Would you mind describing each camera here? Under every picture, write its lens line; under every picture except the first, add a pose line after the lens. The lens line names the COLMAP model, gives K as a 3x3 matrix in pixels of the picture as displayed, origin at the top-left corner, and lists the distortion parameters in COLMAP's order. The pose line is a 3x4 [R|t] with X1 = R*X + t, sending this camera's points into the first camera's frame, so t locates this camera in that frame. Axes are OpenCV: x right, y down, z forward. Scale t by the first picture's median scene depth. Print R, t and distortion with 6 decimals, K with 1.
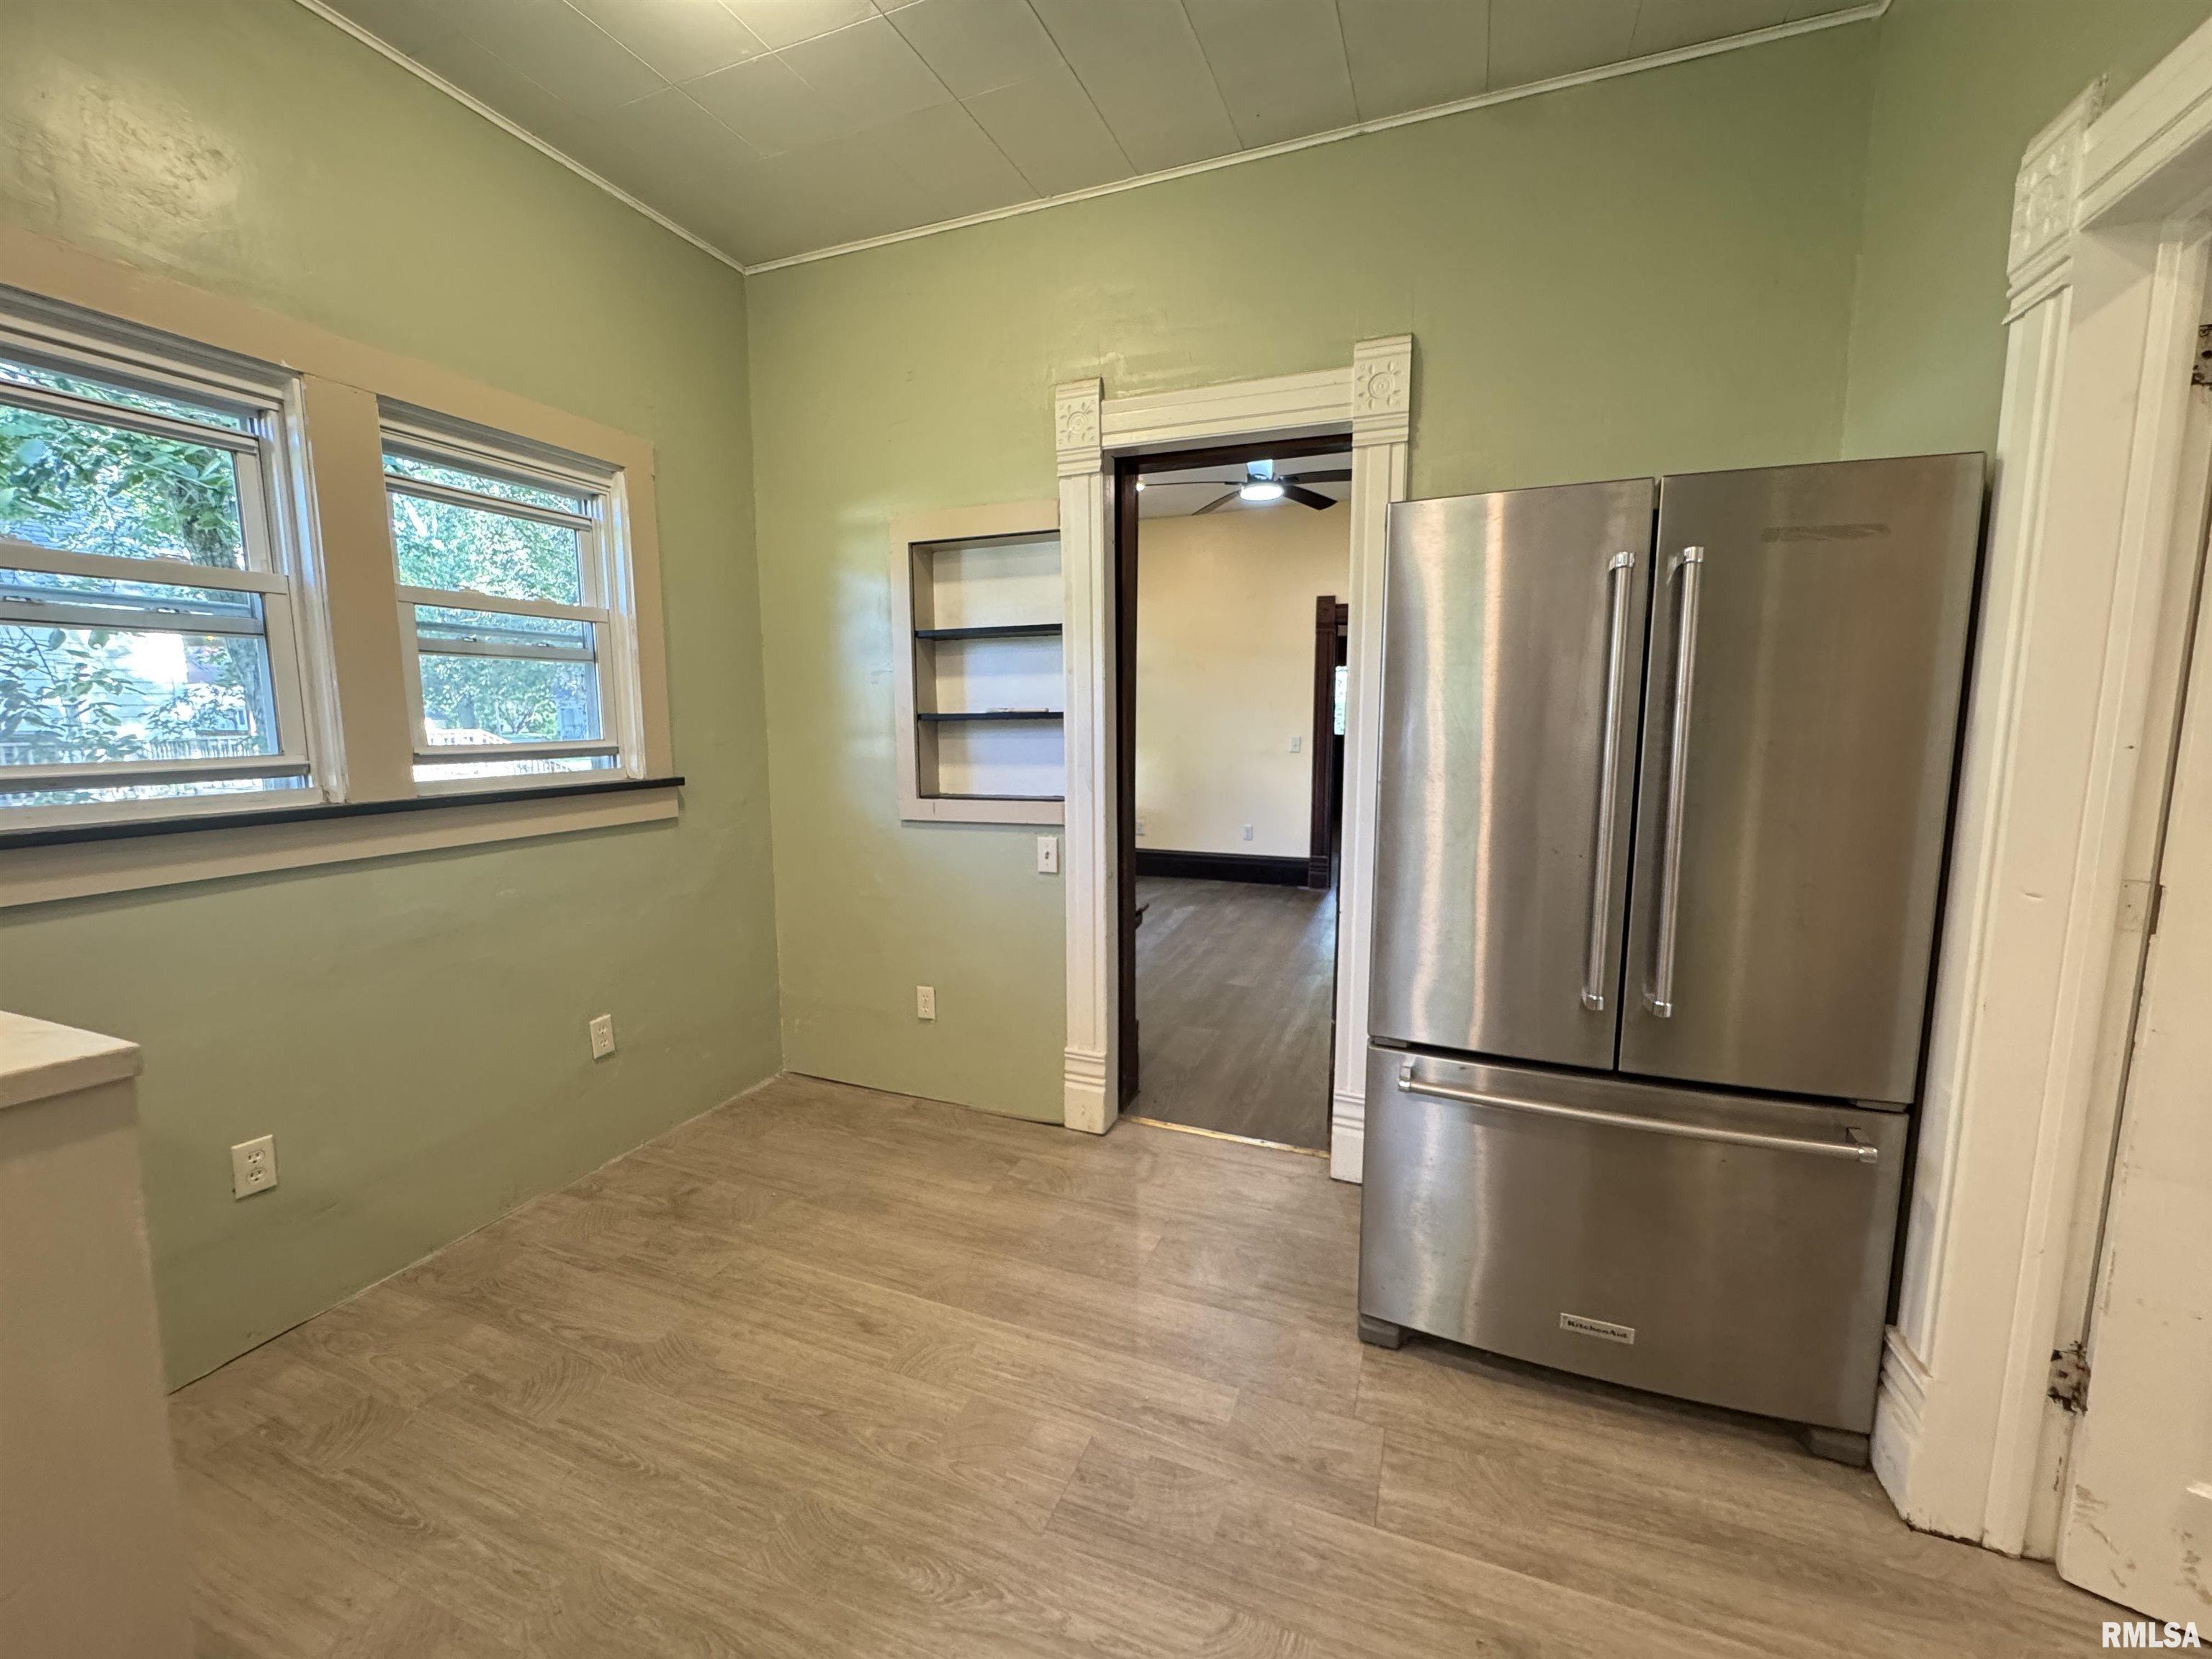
lens RADIAL K [[898.0, 0, 1100.5], [0, 898.0, 824.3], [0, 0, 1]] dist [-0.002169, -0.000429]
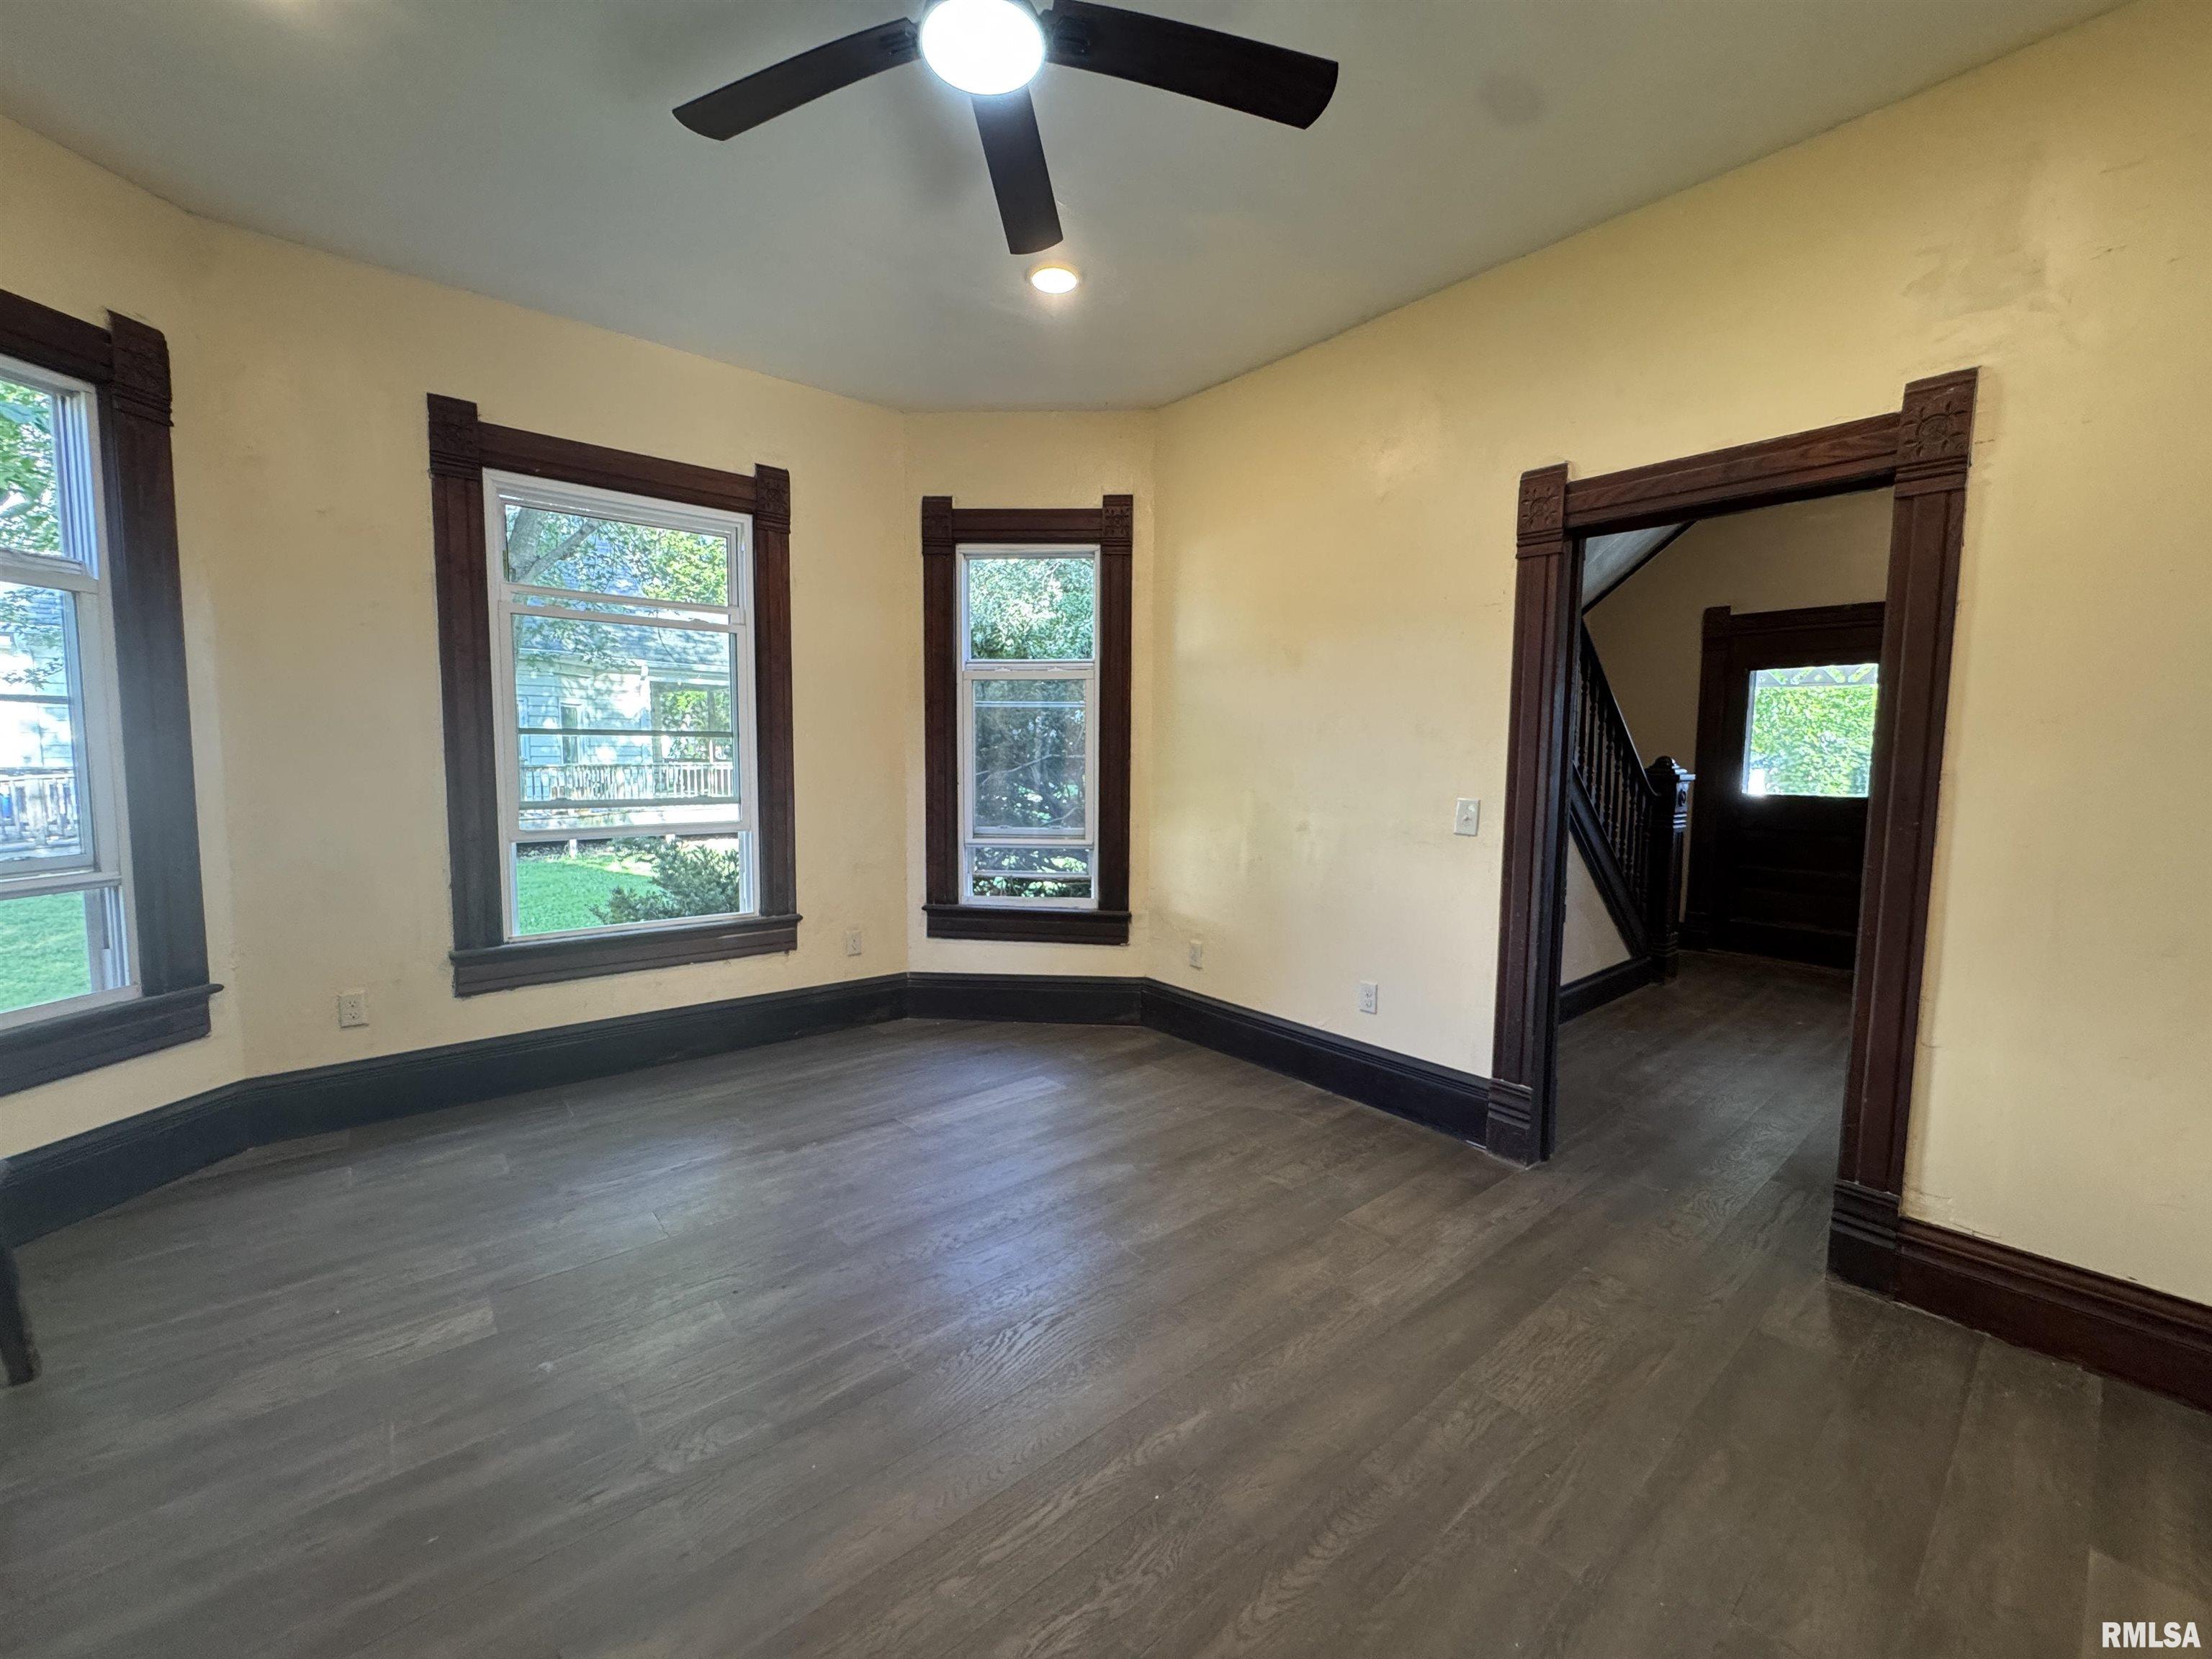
lens RADIAL K [[888.5, 0, 1101.0], [0, 888.5, 823.7], [0, 0, 1]] dist [-0.001973, -0.000283]
pose [[0.877085, 0.046702, -0.478059, 0.712840], [-0.069209, 0.997164, -0.029562, -0.160355], [0.475323, 0.059014, 0.877830, 1.413774]]
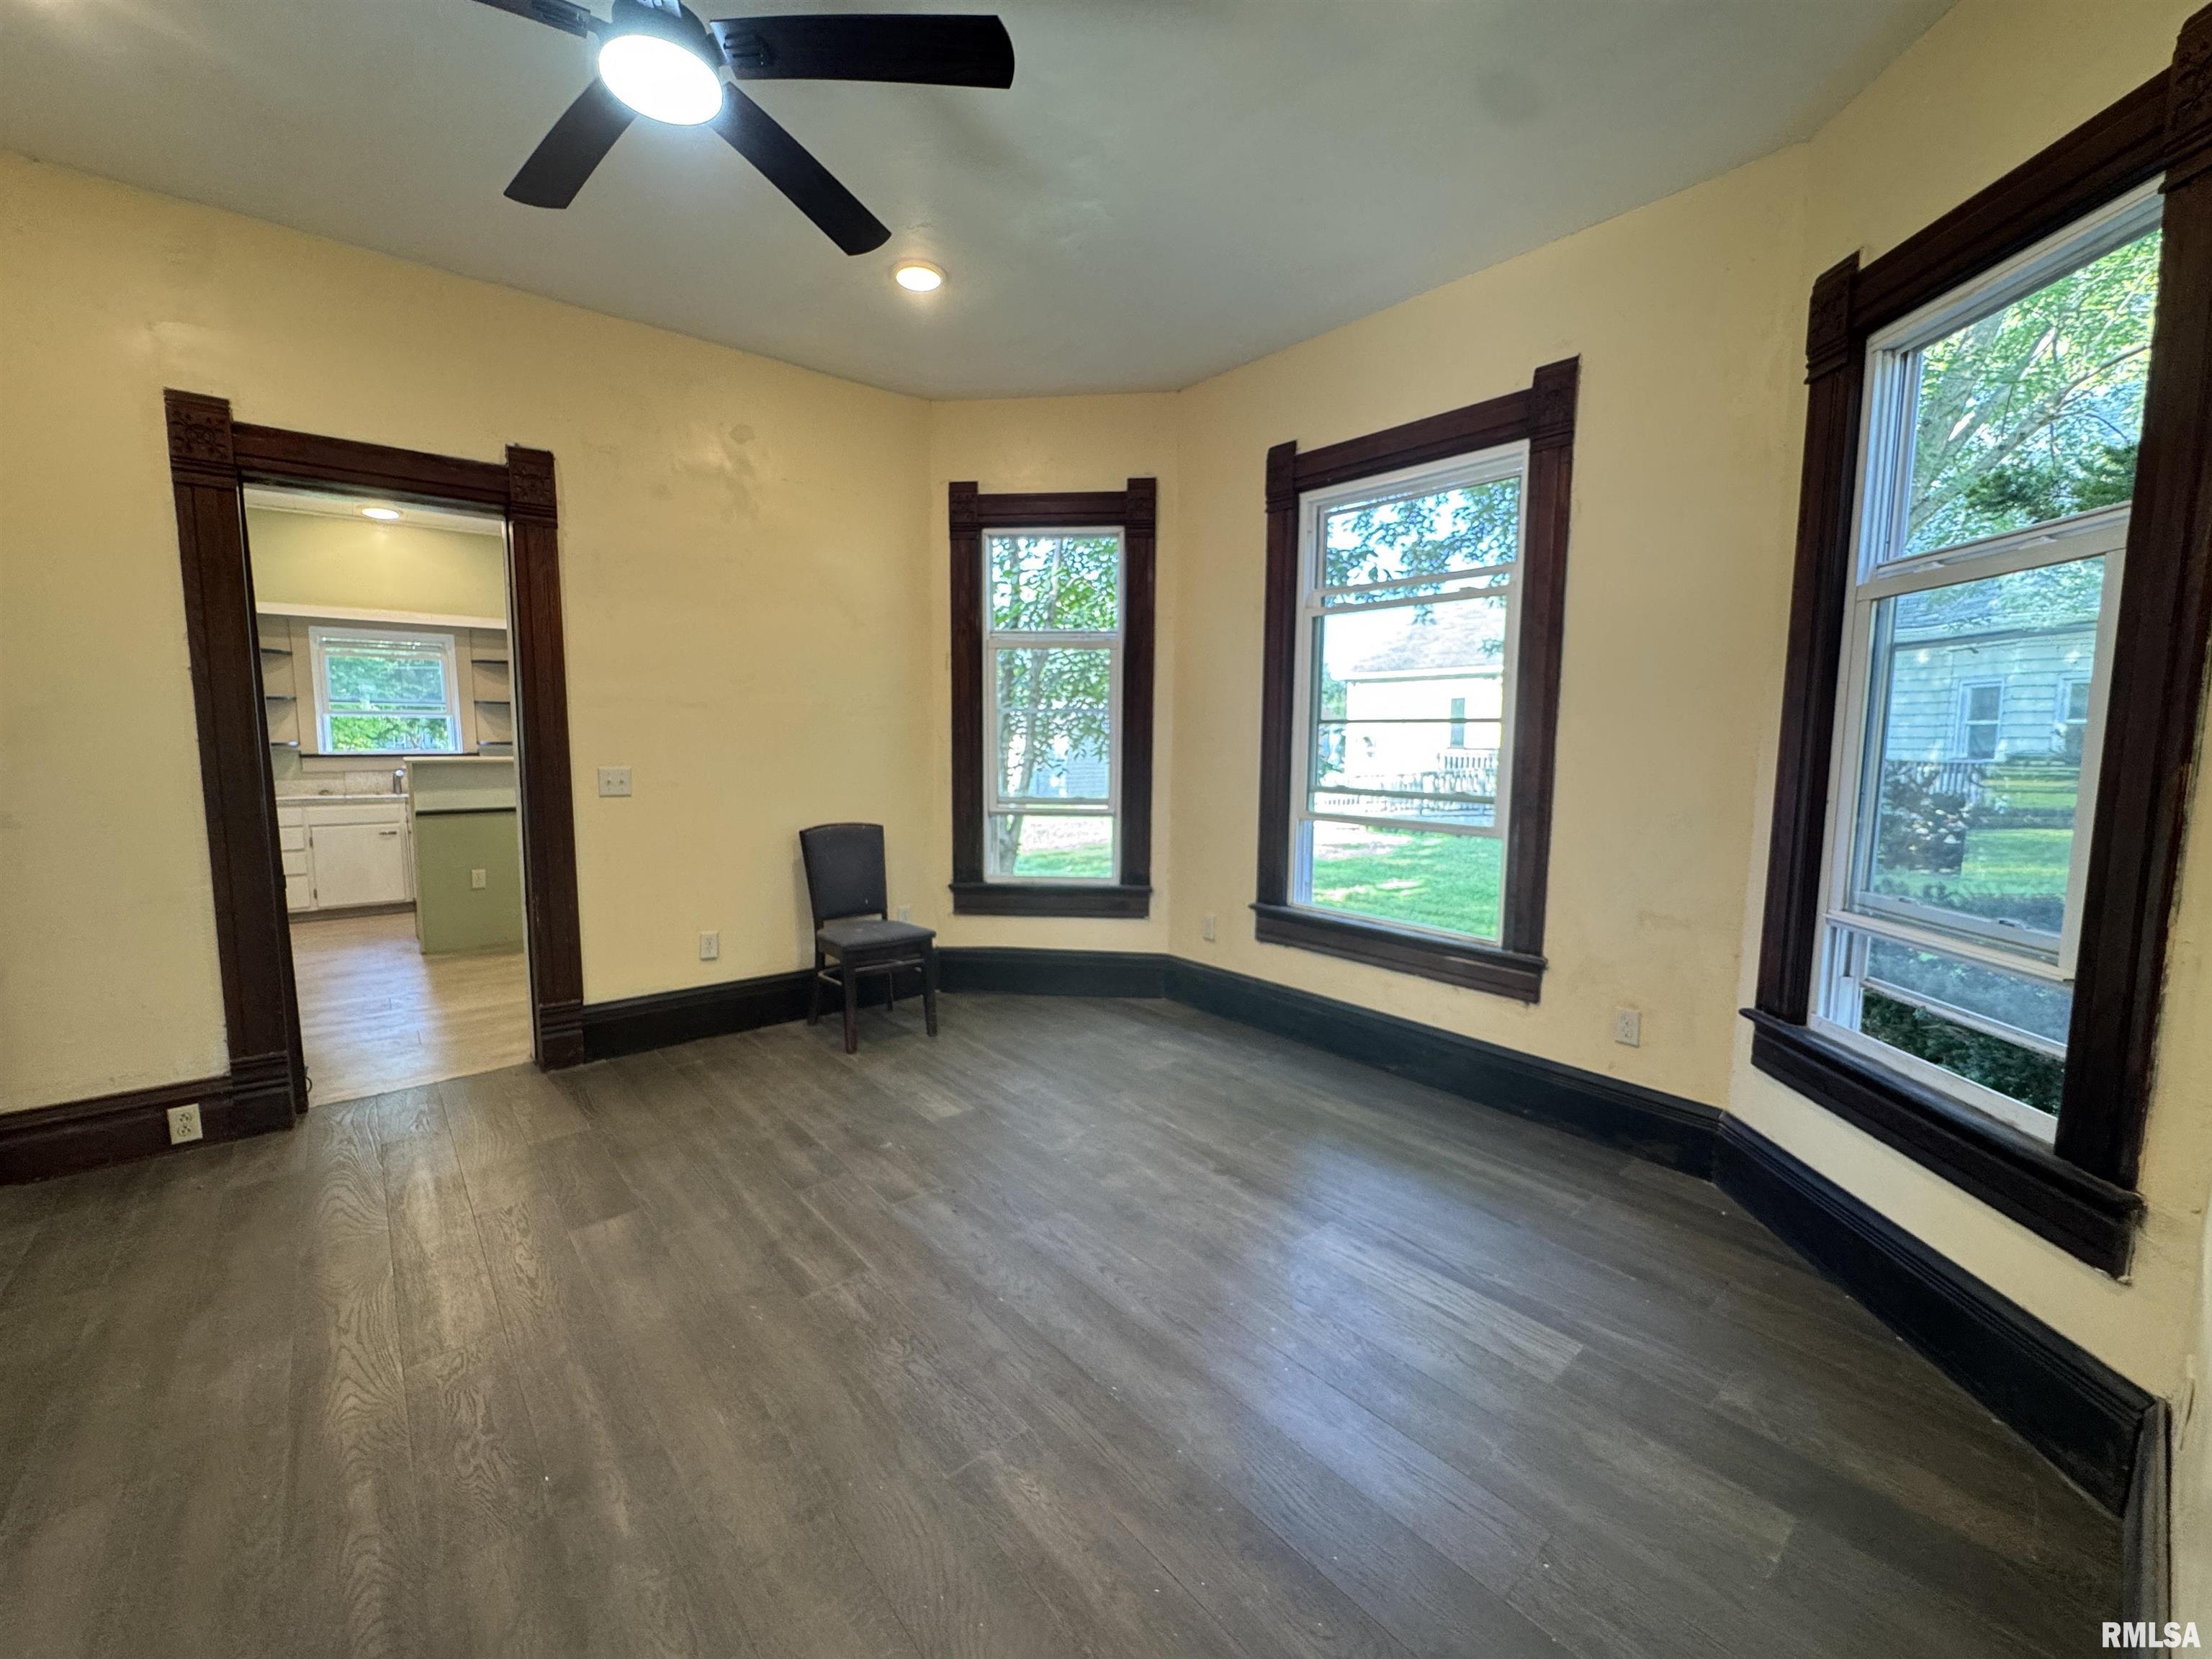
lens RADIAL K [[888.5, 0, 1101.0], [0, 888.5, 823.7], [0, 0, 1]] dist [-0.001973, -0.000283]
pose [[-0.476984, 0.087364, -0.874559, 0.785939], [-0.114057, 0.980481, 0.160152, -0.295832], [0.871480, 0.176140, -0.457709, 2.459545]]
